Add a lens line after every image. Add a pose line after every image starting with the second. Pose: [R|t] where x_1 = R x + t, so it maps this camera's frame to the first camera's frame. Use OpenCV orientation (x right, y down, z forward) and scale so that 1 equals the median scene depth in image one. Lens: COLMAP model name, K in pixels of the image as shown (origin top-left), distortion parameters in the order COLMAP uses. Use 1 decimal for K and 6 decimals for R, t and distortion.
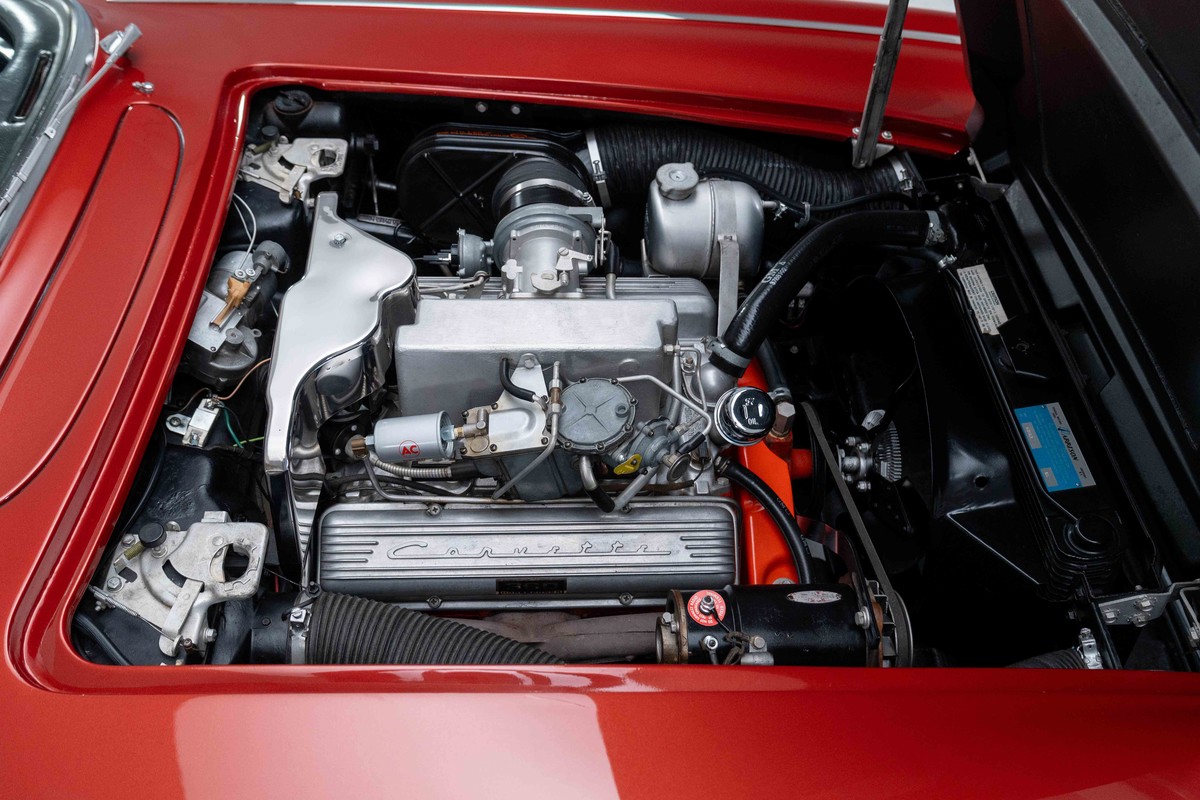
lens RADIAL K [[962.7, 0, 595.7], [0, 962.7, 398.4], [0, 0, 1]] dist [-0.004091, 0.001451]
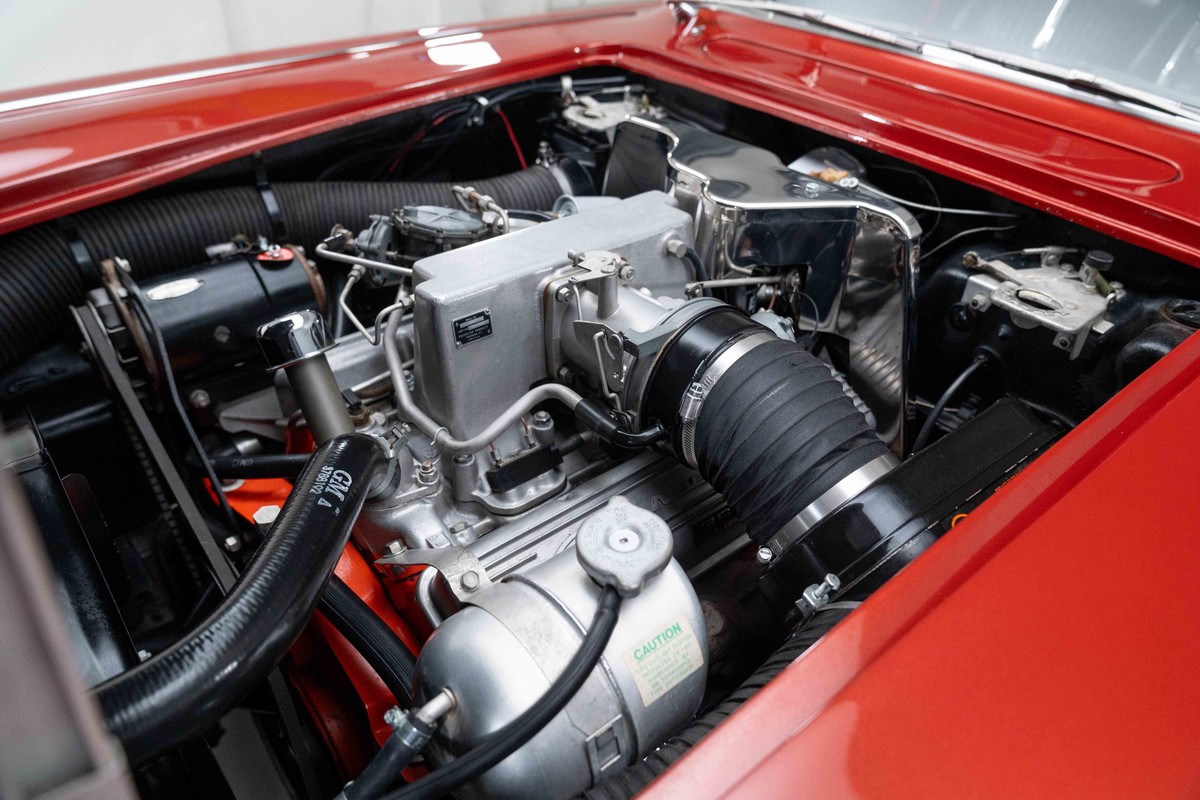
lens RADIAL K [[834.8, 0, 600.0], [0, 834.8, 400.0], [0, 0, 1]] dist [-0.008994, -0.000671]
pose [[-0.793594, 0.292622, -0.533461, 0.317251], [-0.504452, 0.173790, 0.845769, -0.635315], [0.340201, 0.940303, 0.009695, 1.060955]]
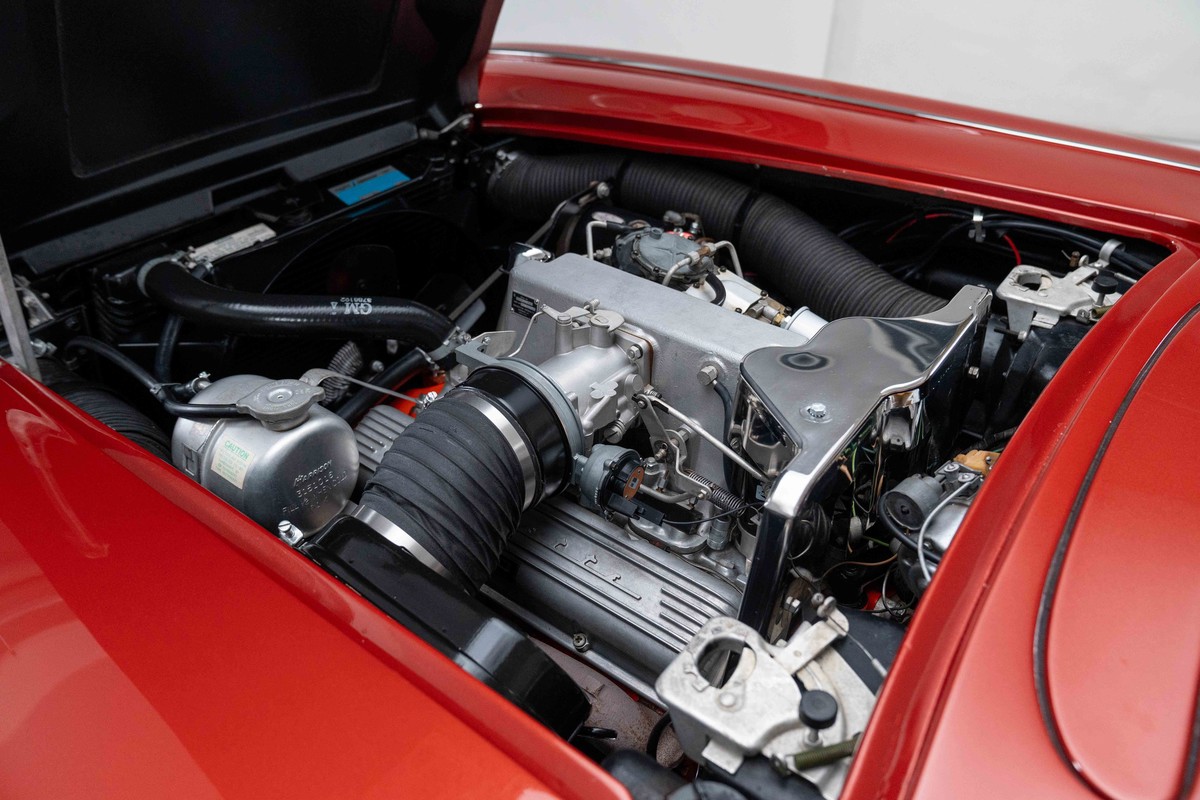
lens RADIAL K [[922.2, 0, 575.0], [0, 922.2, 403.0], [0, 0, 1]] dist [-0.003571, -0.001491]
pose [[-0.749023, -0.419795, 0.512578, -0.448942], [0.482260, 0.185037, 0.856263, -0.768395], [-0.454301, 0.888557, 0.063854, 0.990405]]
